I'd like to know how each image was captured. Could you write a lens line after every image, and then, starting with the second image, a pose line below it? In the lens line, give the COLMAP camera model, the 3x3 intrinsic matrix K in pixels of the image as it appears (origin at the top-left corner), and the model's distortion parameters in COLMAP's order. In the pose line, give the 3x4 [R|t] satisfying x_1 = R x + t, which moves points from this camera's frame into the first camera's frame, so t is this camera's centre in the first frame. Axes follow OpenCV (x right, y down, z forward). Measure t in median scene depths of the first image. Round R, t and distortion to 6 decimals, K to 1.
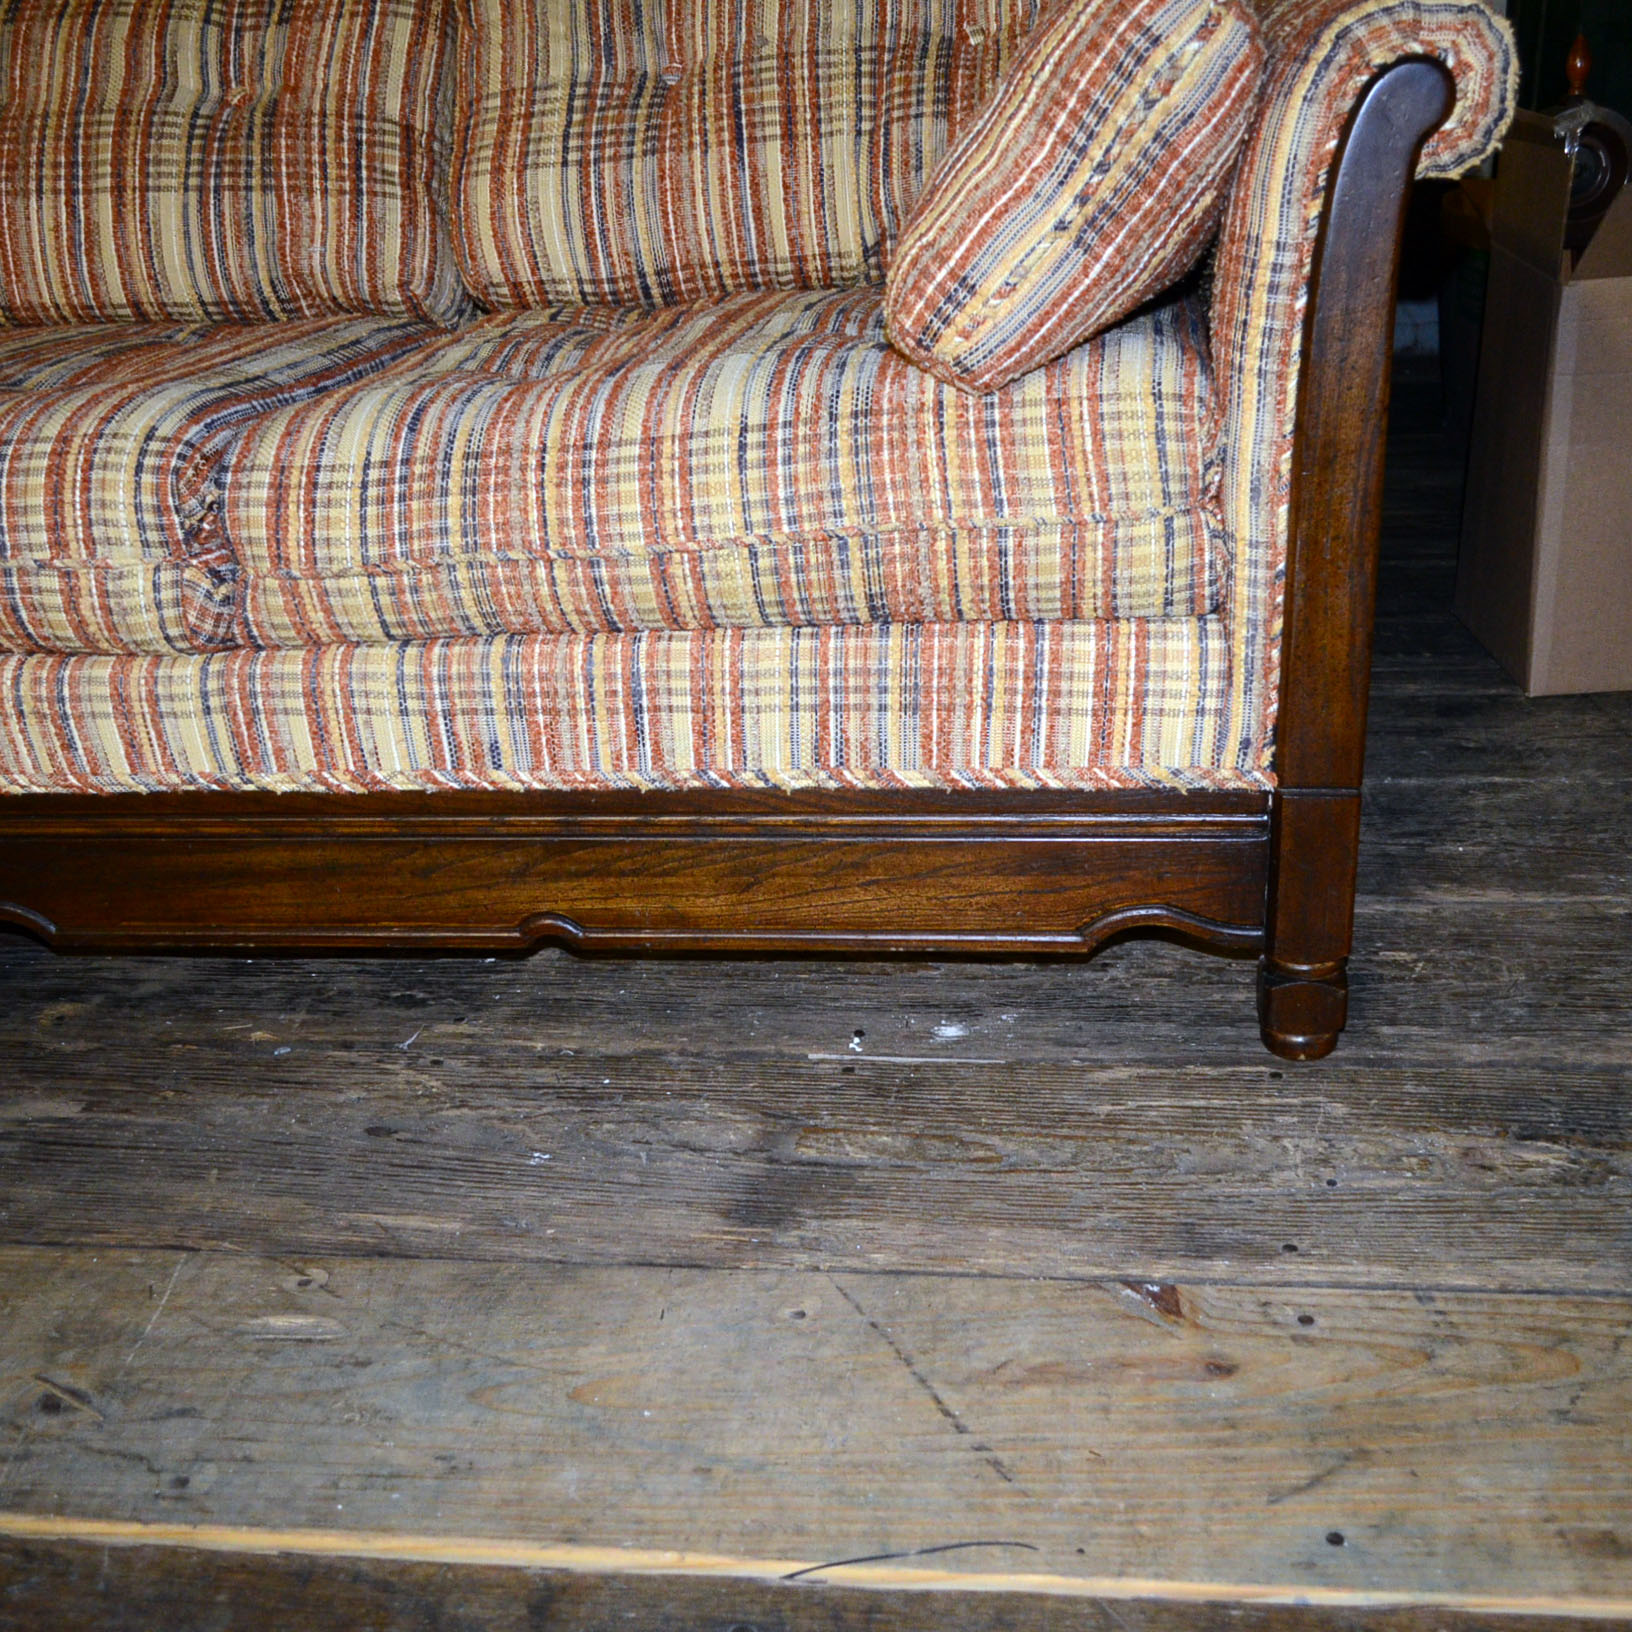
lens RADIAL K [[1942.1, 0, 852.8], [0, 1942.1, 829.8], [0, 0, 1]] dist [-0.016671, 0.011923]
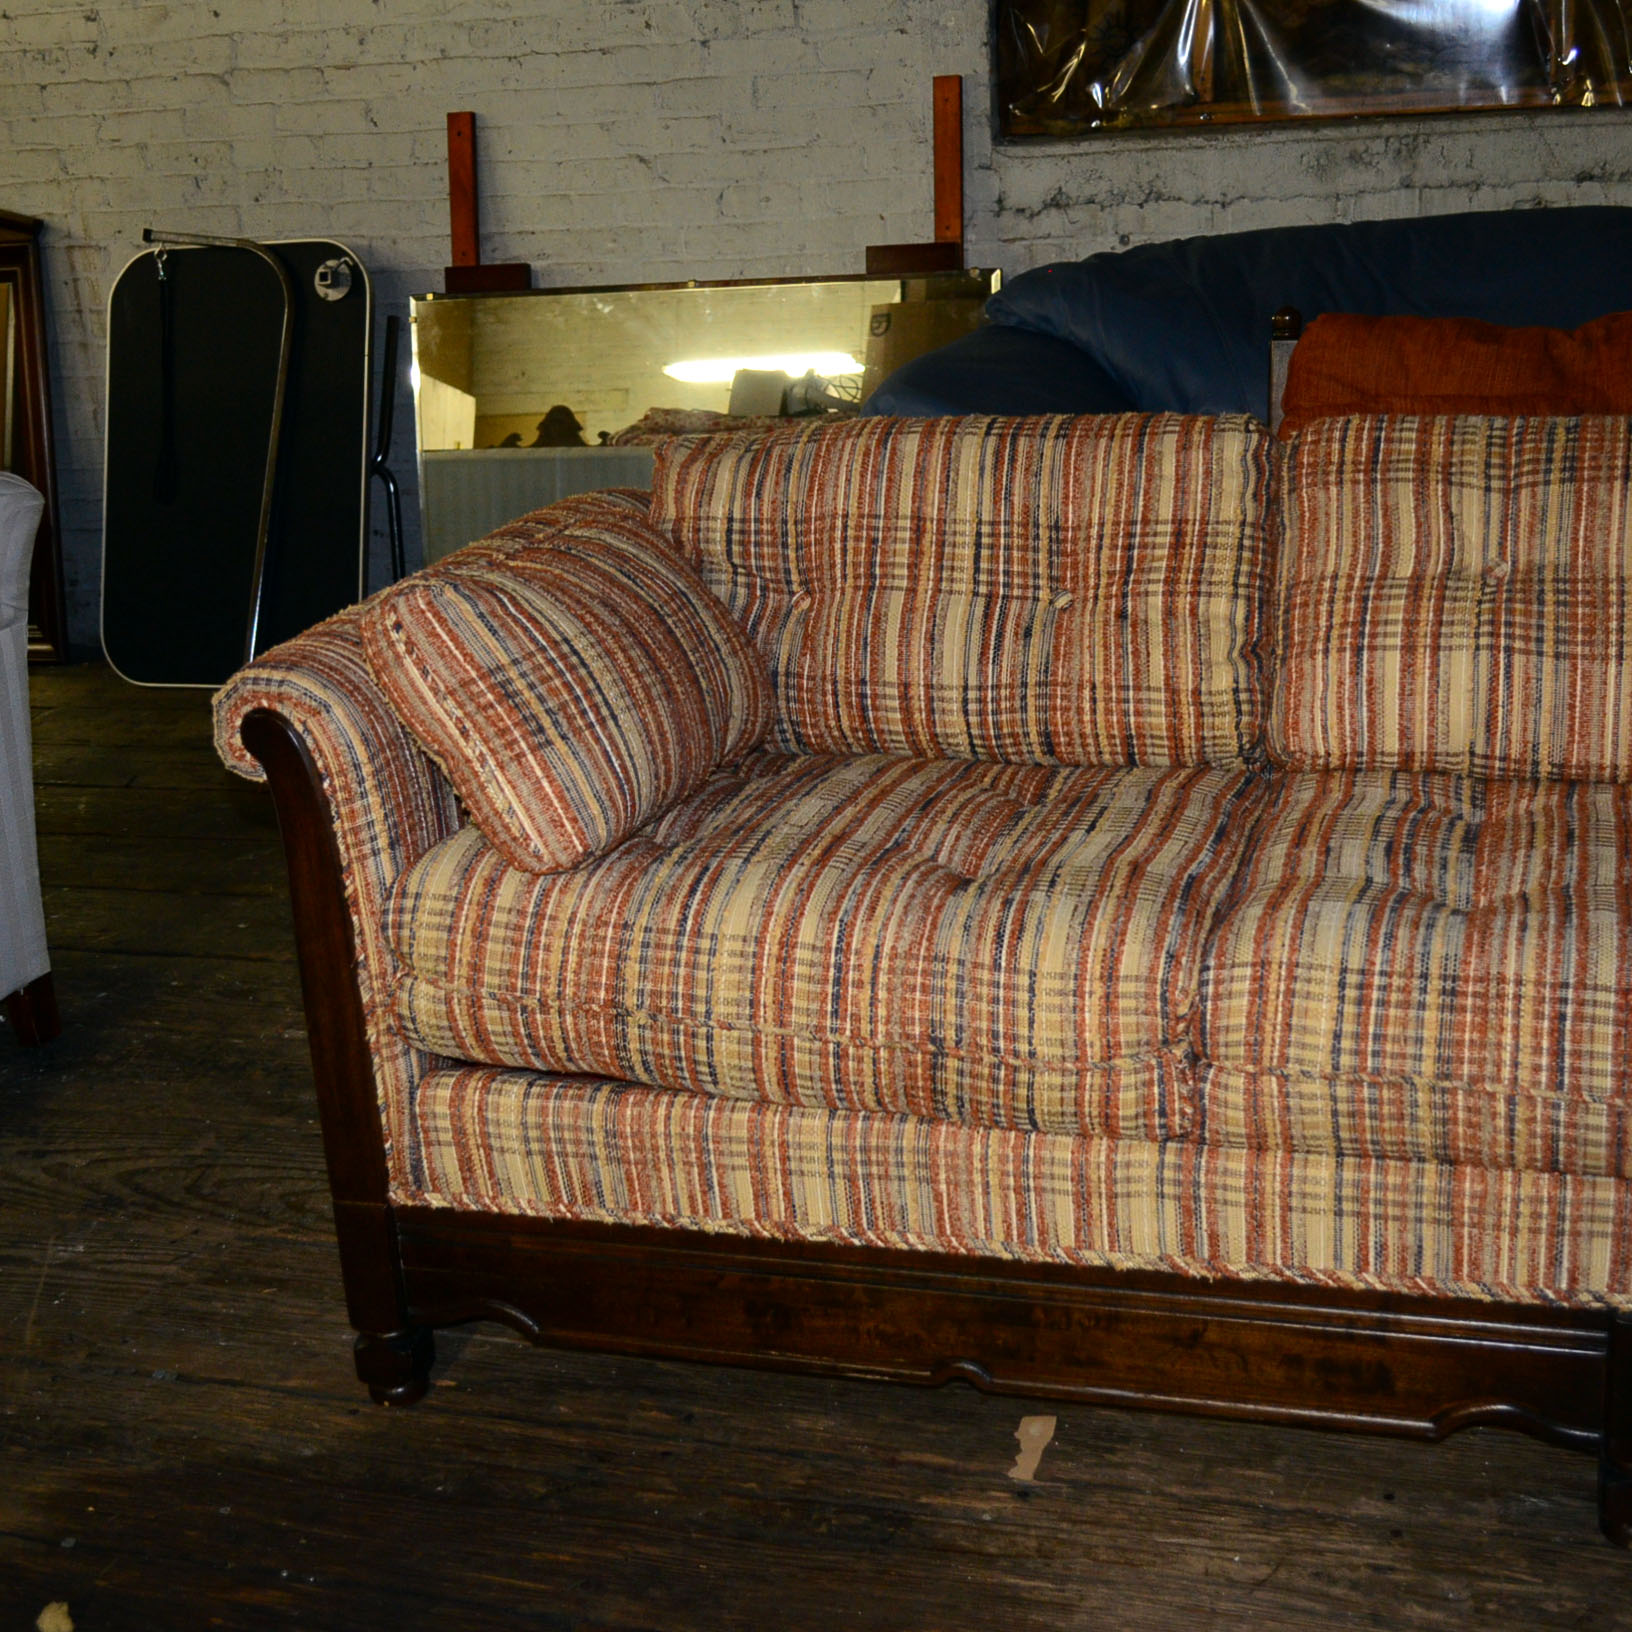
lens RADIAL K [[2360.6, 0, 838.9], [0, 2360.6, 820.8], [0, 0, 1]] dist [-0.023649, -0.001746]
pose [[0.985783, 0.042352, -0.162597, -0.819747], [-0.057410, 0.994371, -0.089058, -0.153011], [0.157910, 0.097126, 0.982665, -0.329185]]
